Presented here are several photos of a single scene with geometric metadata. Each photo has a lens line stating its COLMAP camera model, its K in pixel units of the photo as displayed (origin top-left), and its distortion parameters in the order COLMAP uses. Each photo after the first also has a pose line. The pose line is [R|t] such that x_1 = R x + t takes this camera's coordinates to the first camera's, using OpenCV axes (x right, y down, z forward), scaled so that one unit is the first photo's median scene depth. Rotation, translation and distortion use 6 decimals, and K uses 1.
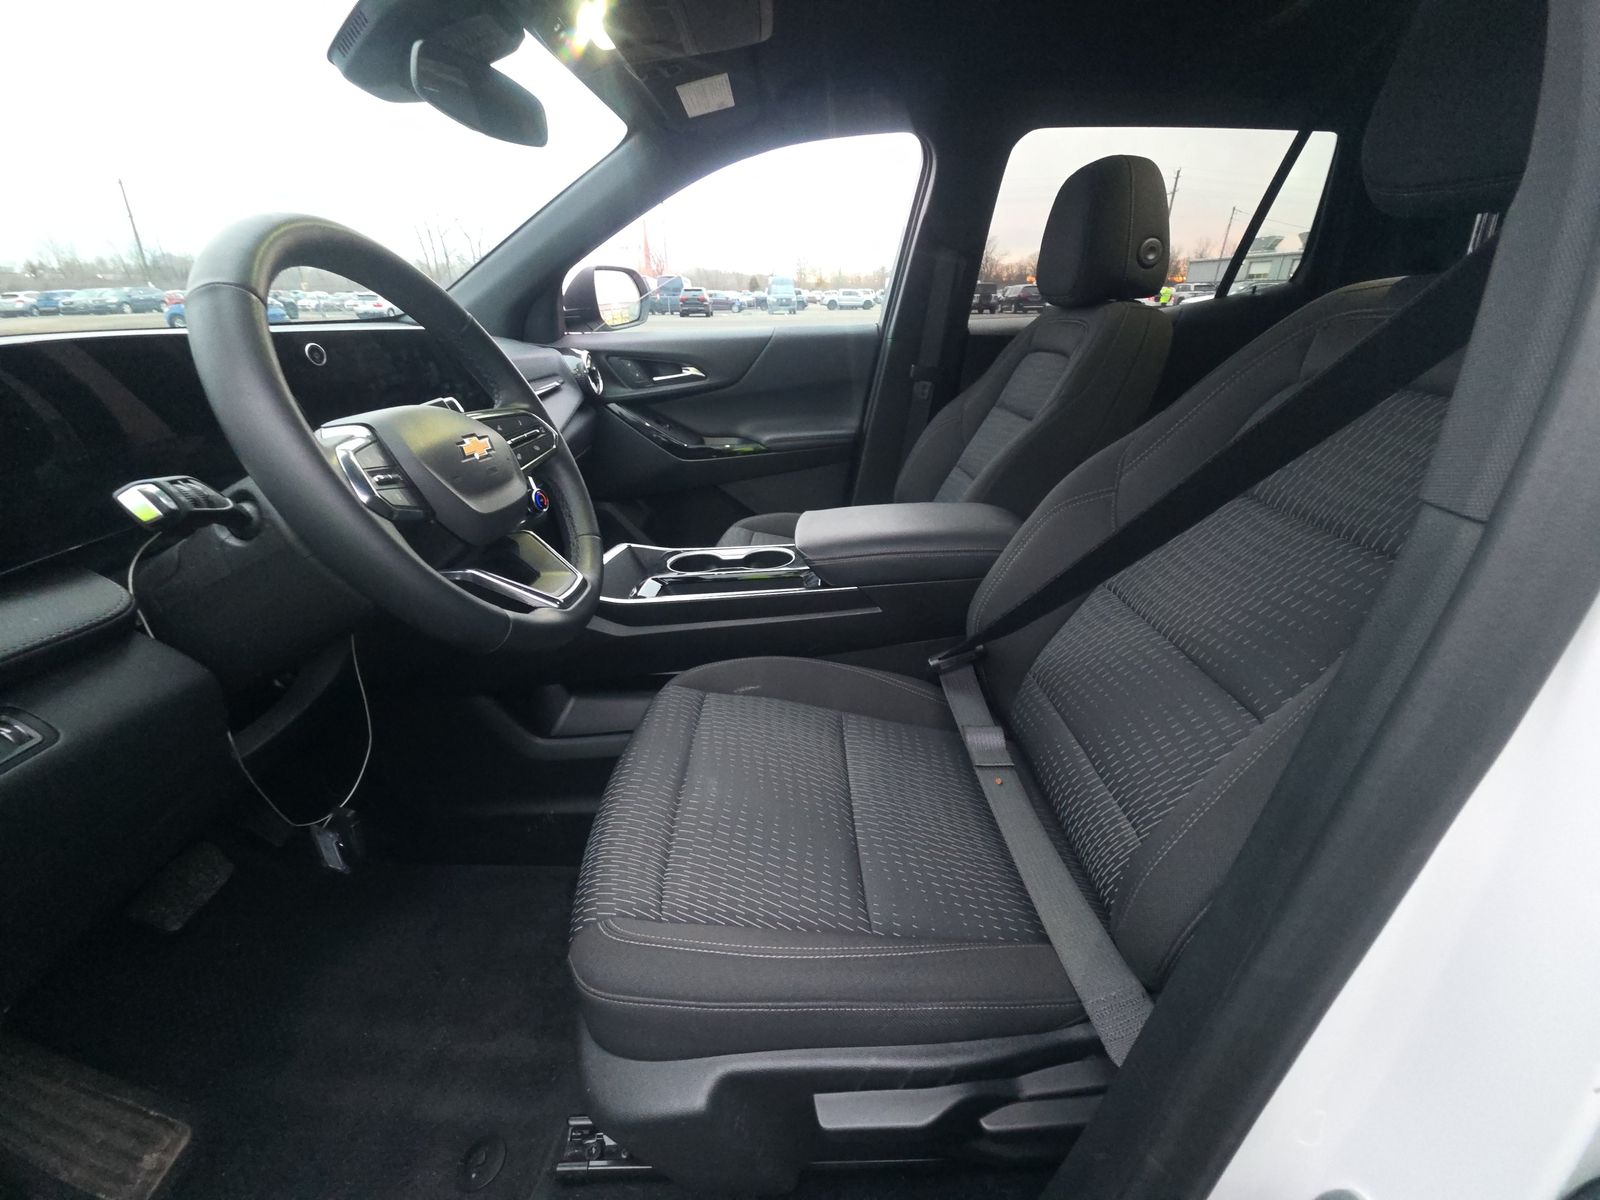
lens RADIAL K [[609.3, 0, 800.0], [0, 609.3, 600.0], [0, 0, 1]] dist [0.000905, -0.007545]
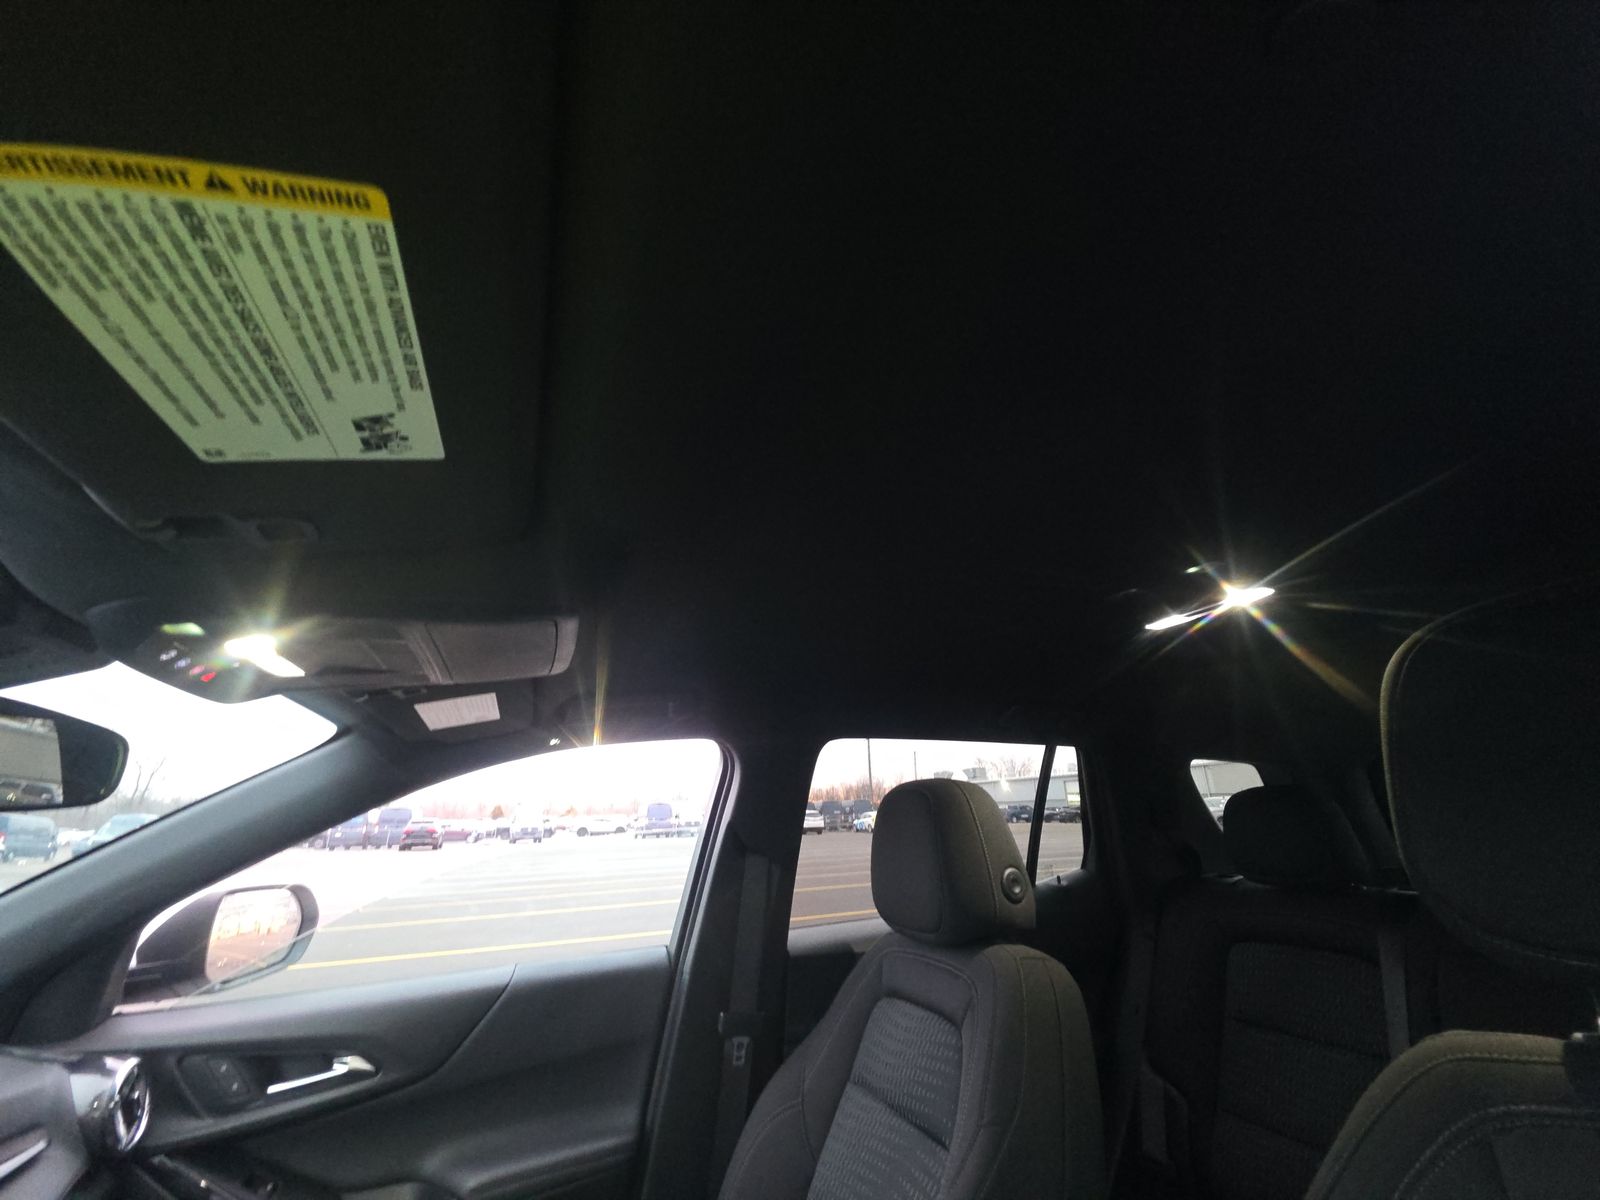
lens RADIAL K [[611.8, 0, 800.0], [0, 611.8, 600.0], [0, 0, 1]] dist [0.015556, -0.014355]
pose [[0.932785, 0.104078, 0.345079, -0.025372], [0.178768, 0.697751, -0.693675, -0.214103], [-0.312975, 0.708739, 0.632246, 0.188844]]
